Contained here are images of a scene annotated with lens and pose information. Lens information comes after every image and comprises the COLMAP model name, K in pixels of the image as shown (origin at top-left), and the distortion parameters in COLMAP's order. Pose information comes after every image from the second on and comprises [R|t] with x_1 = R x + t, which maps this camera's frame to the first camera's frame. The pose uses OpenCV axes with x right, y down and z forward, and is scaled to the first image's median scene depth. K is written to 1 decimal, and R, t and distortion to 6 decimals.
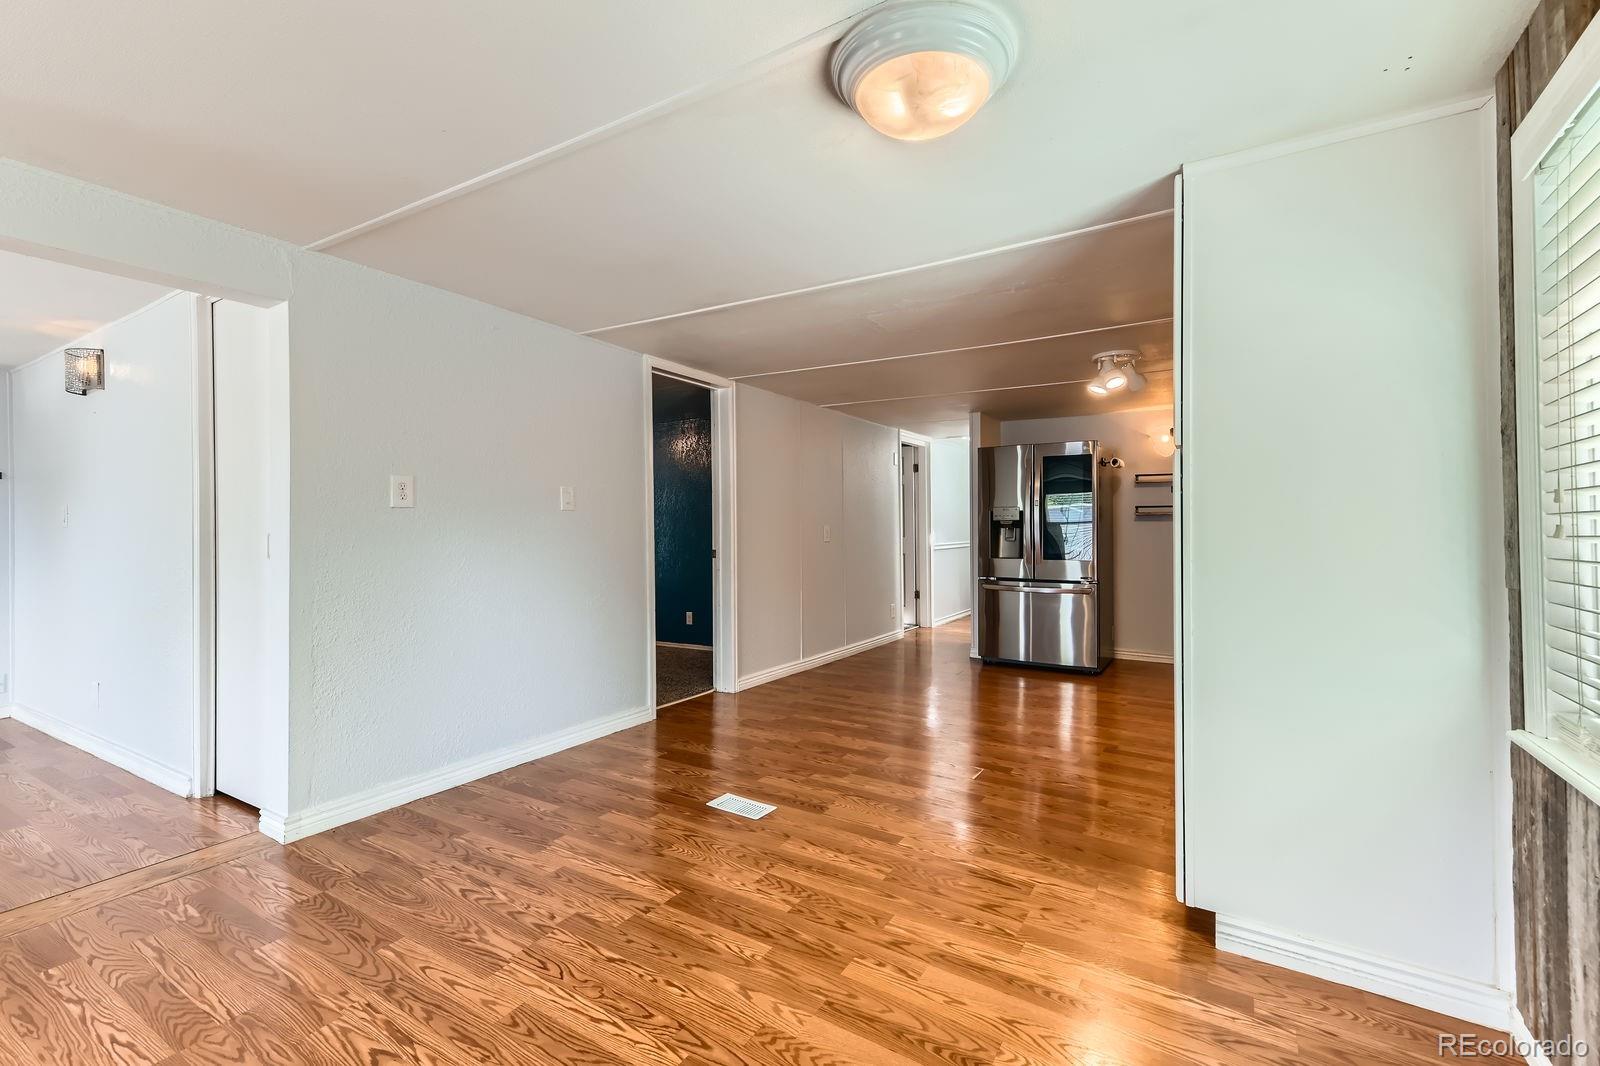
lens RADIAL K [[689.4, 0, 809.5], [0, 689.4, 532.8], [0, 0, 1]] dist [-0.000975, -0.000636]
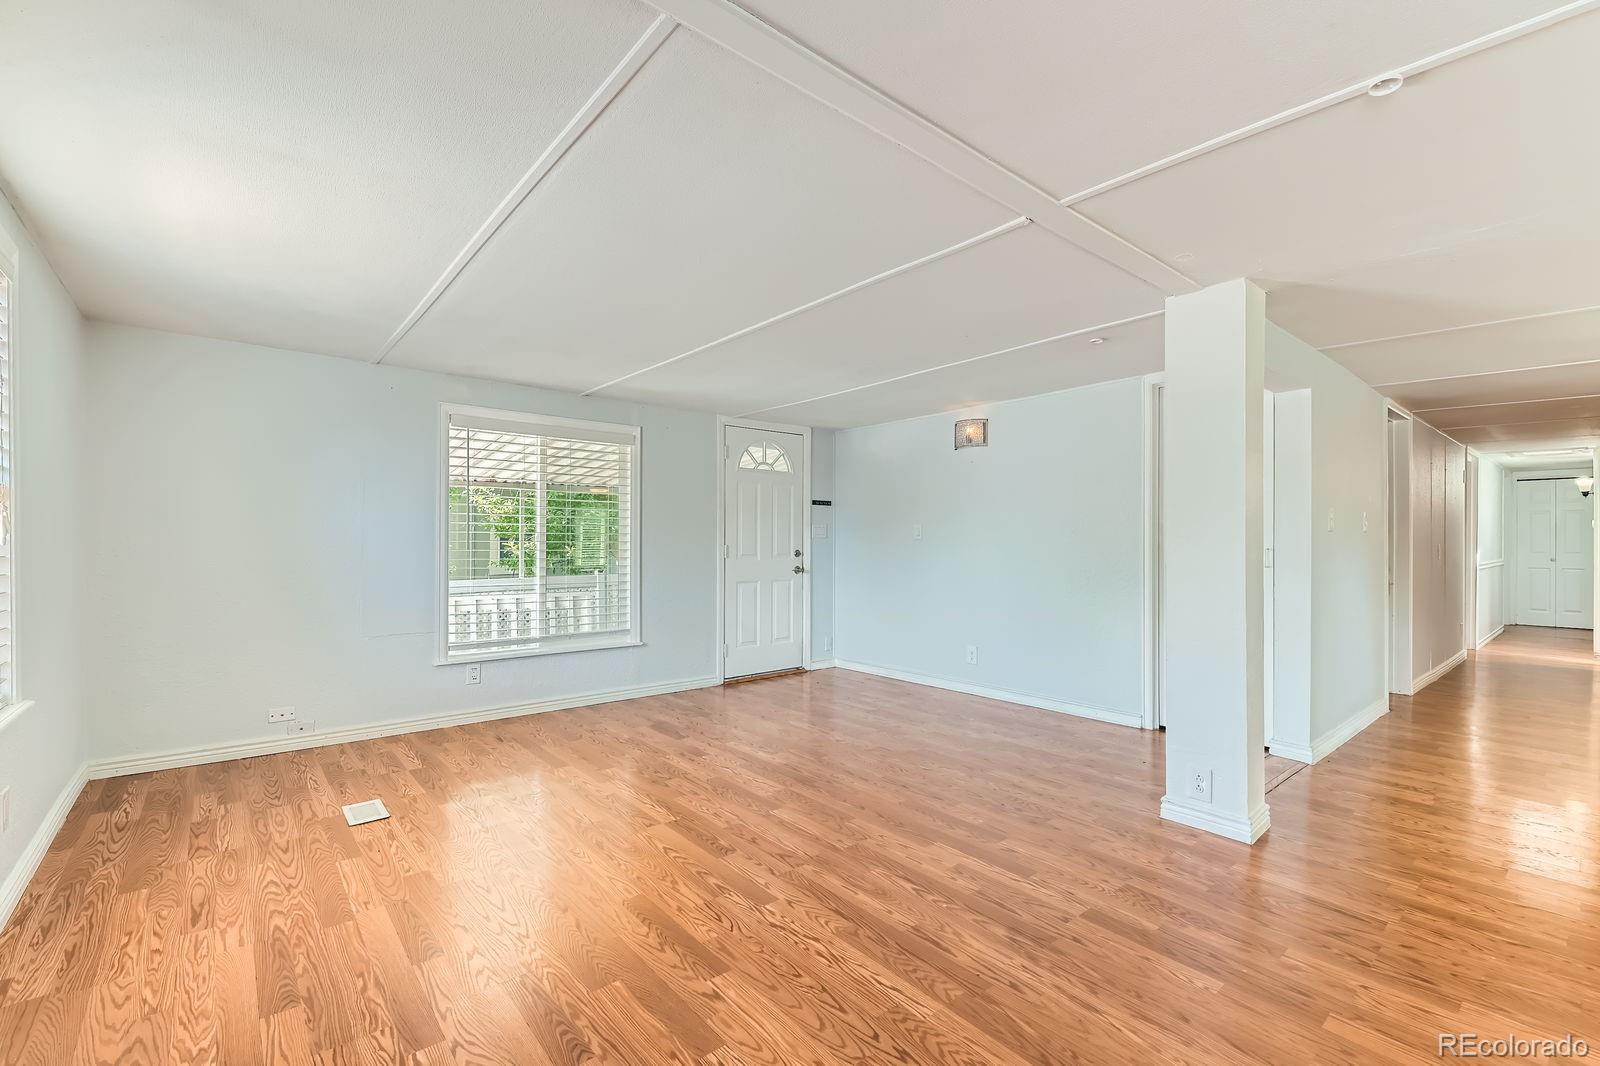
lens RADIAL K [[686.8, 0, 814.7], [0, 686.8, 567.6], [0, 0, 1]] dist [0.017714, -0.001076]
pose [[0.954866, 0.023314, -0.296120, -0.779405], [-0.012341, 0.999168, 0.038872, -0.004602], [0.296780, -0.033463, 0.954359, -0.417881]]
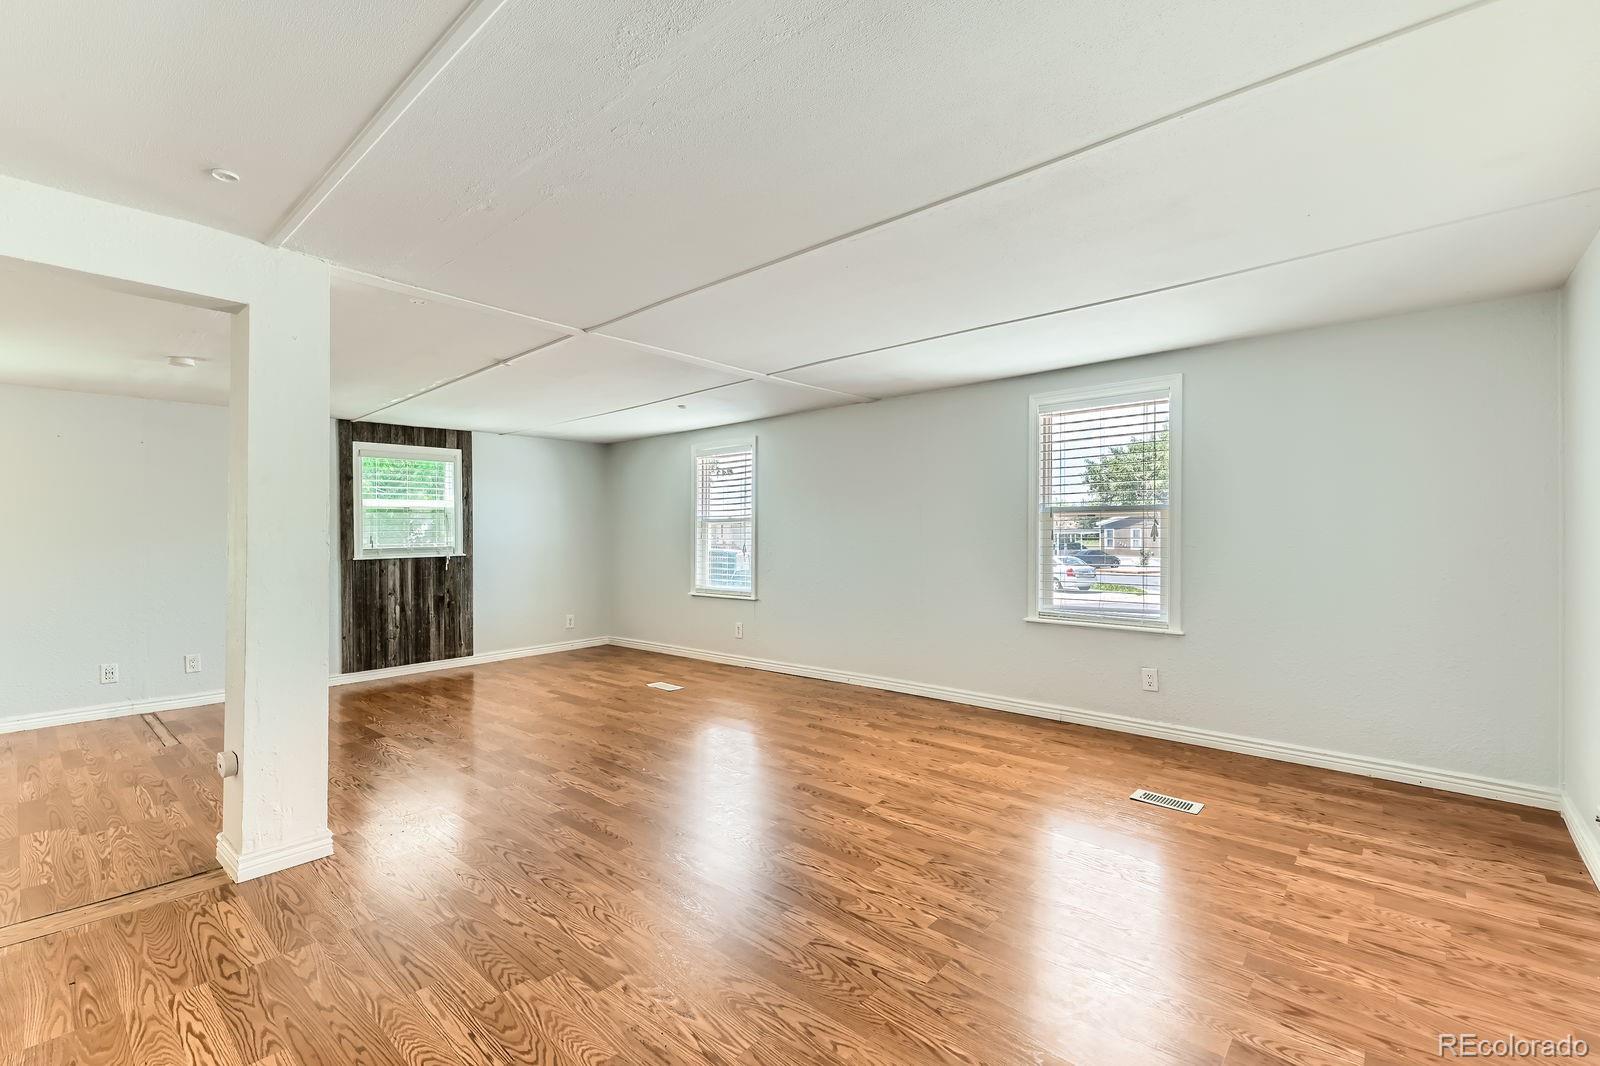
lens RADIAL K [[698.0, 0, 797.1], [0, 698.0, 527.9], [0, 0, 1]] dist [0.042273, 0.000079]
pose [[-0.985155, 0.012508, 0.171213, -1.166631], [0.011160, 0.999899, -0.008832, -0.008028], [-0.171306, -0.006790, -0.985194, 0.909959]]
